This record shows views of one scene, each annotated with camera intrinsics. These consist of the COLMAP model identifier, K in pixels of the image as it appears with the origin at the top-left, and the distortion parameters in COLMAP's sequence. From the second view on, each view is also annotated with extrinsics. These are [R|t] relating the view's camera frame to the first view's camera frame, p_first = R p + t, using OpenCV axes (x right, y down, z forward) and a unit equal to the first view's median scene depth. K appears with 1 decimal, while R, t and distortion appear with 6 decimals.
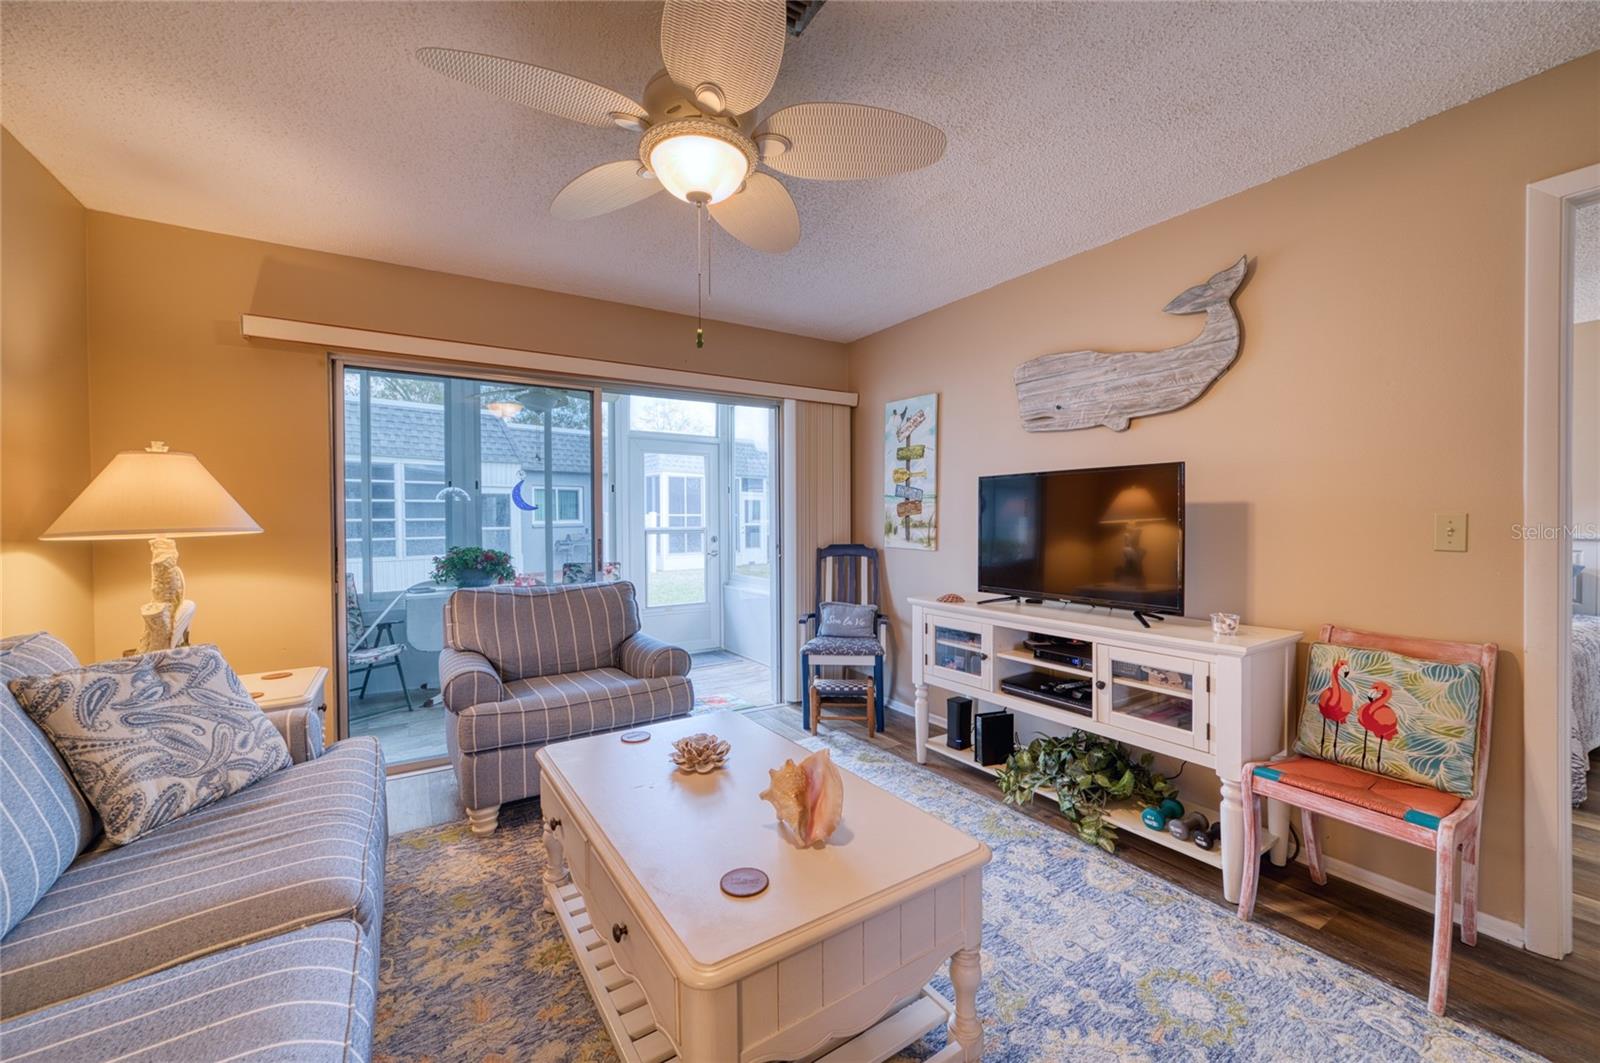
lens RADIAL K [[626.4, 0, 798.4], [0, 626.4, 528.0], [0, 0, 1]] dist [-0.008186, 0.002986]
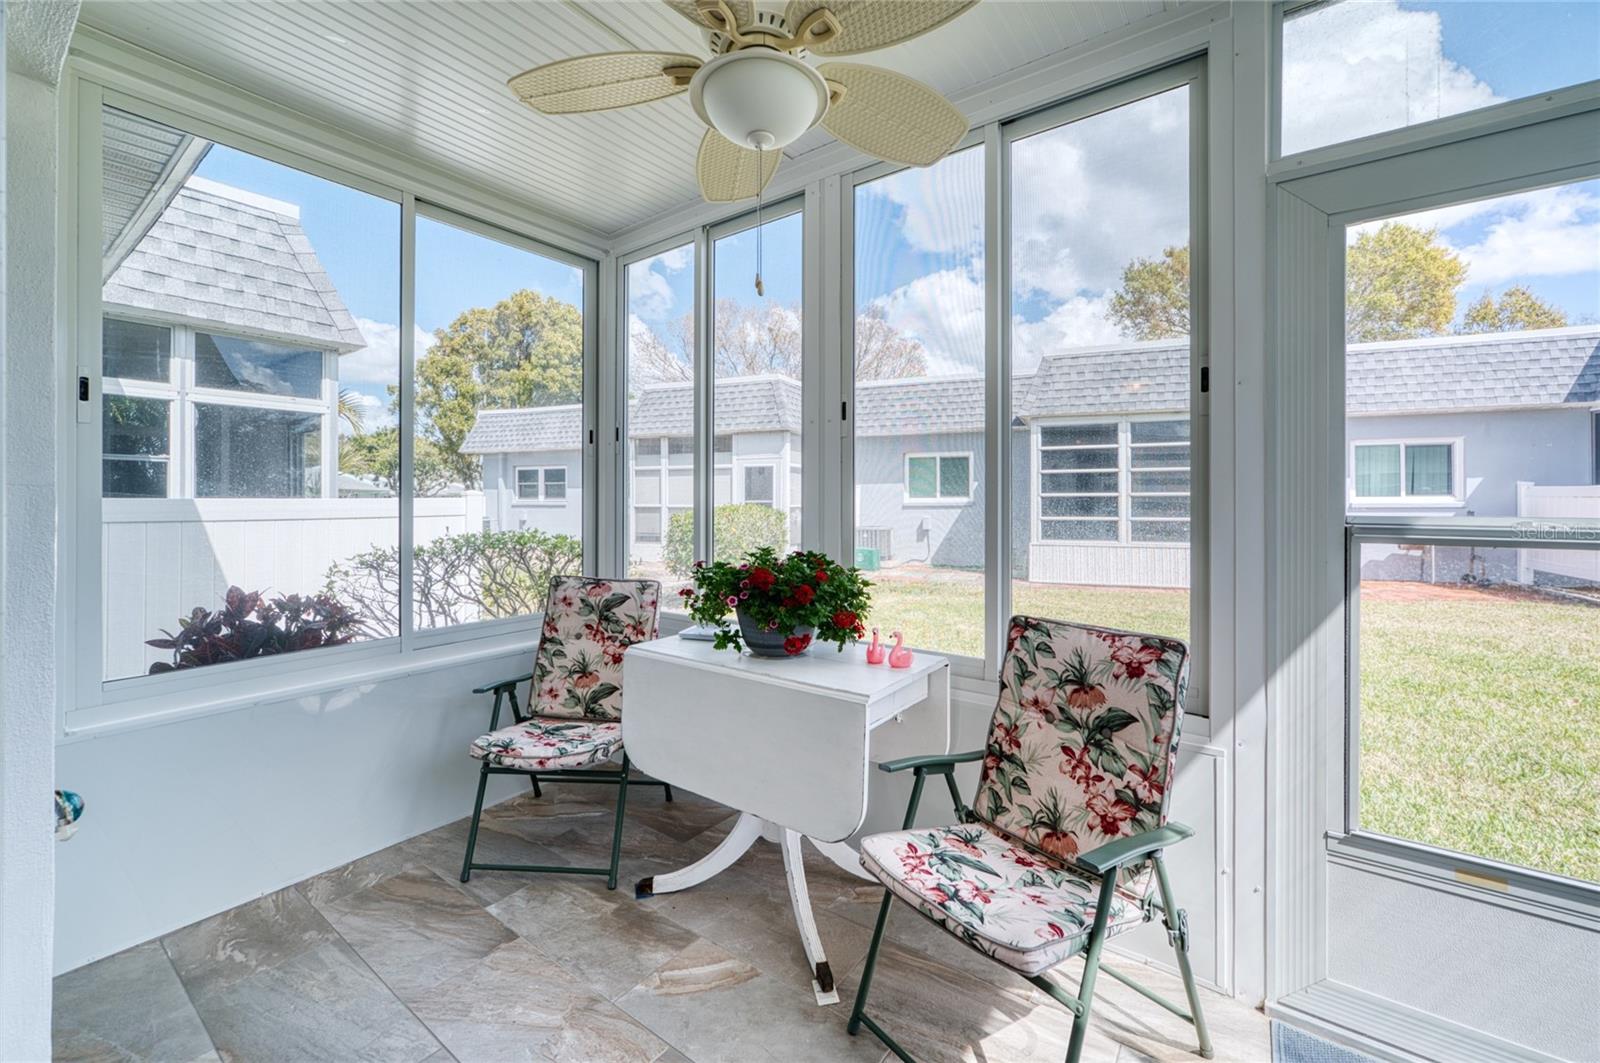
lens RADIAL K [[626.4, 0, 821.6], [0, 626.4, 498.6], [0, 0, 1]] dist [-0.008186, 0.002986]
pose [[0.361386, 0.011160, -0.932350, -0.232084], [-0.020521, 0.999781, 0.004013, -0.015043], [0.932191, 0.017683, 0.361536, 1.917514]]
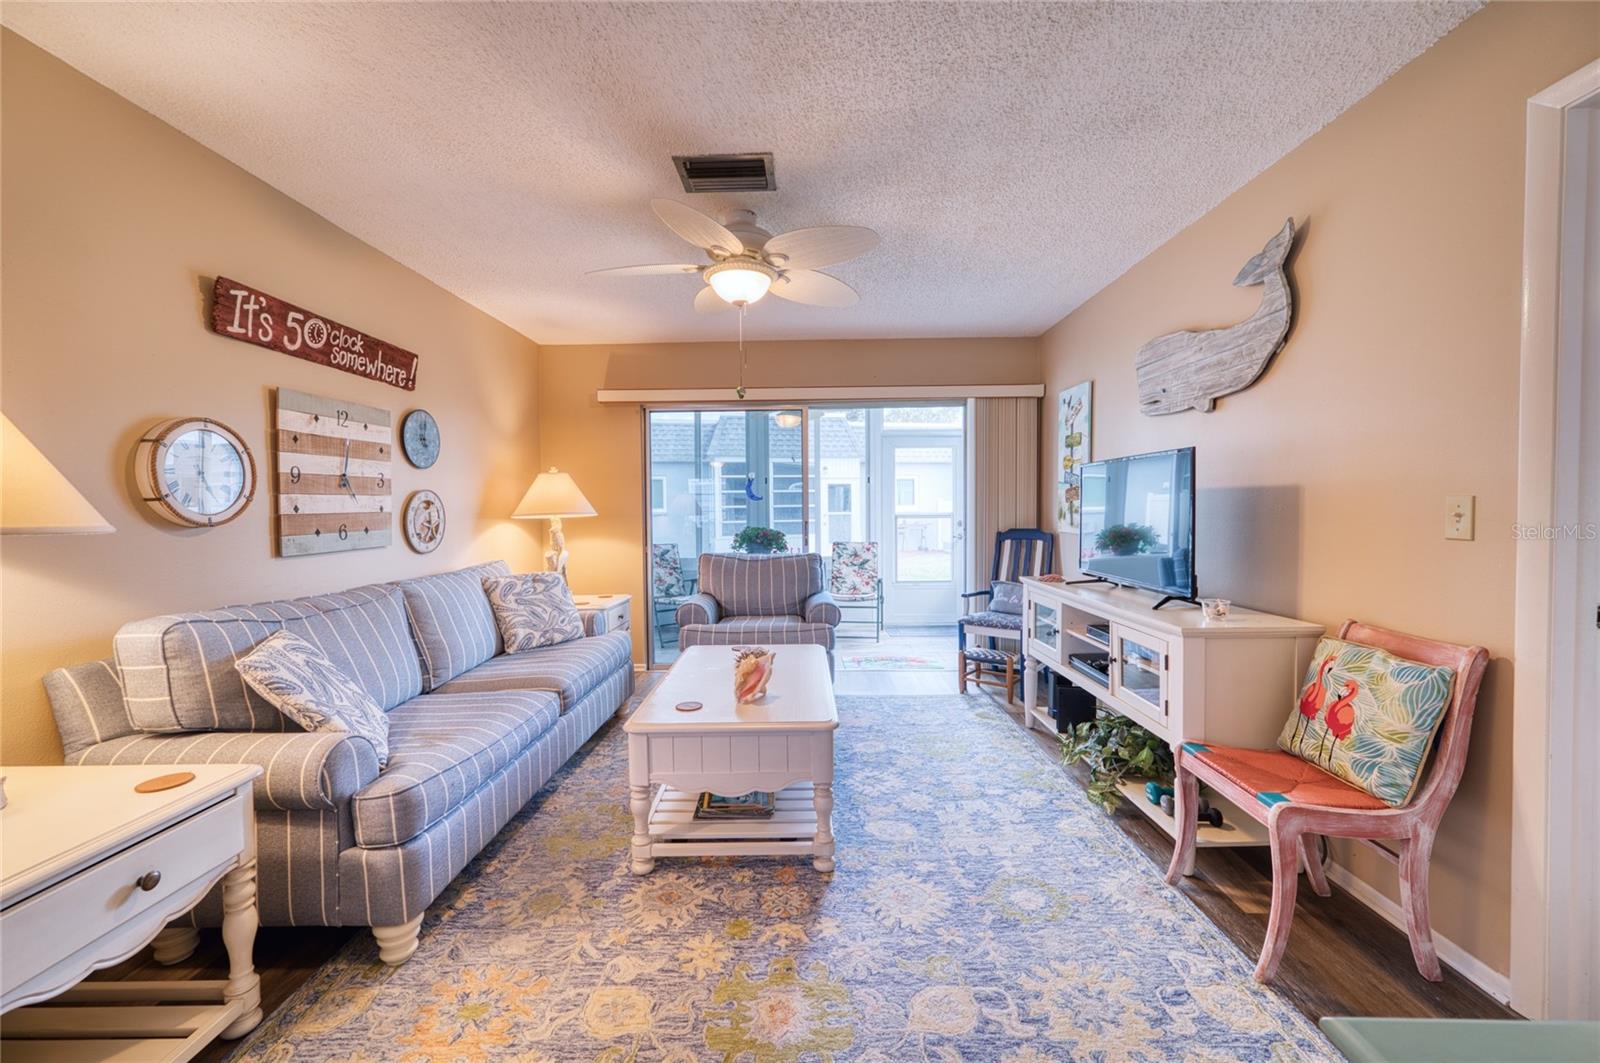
lens RADIAL K [[626.4, 0, 798.9], [0, 626.4, 526.4], [0, 0, 1]] dist [-0.008186, 0.002986]
pose [[0.834343, 0.012485, -0.551104, 0.616884], [-0.001465, 0.999790, 0.020432, 0.001865], [0.551244, -0.016239, 0.834186, -0.178327]]
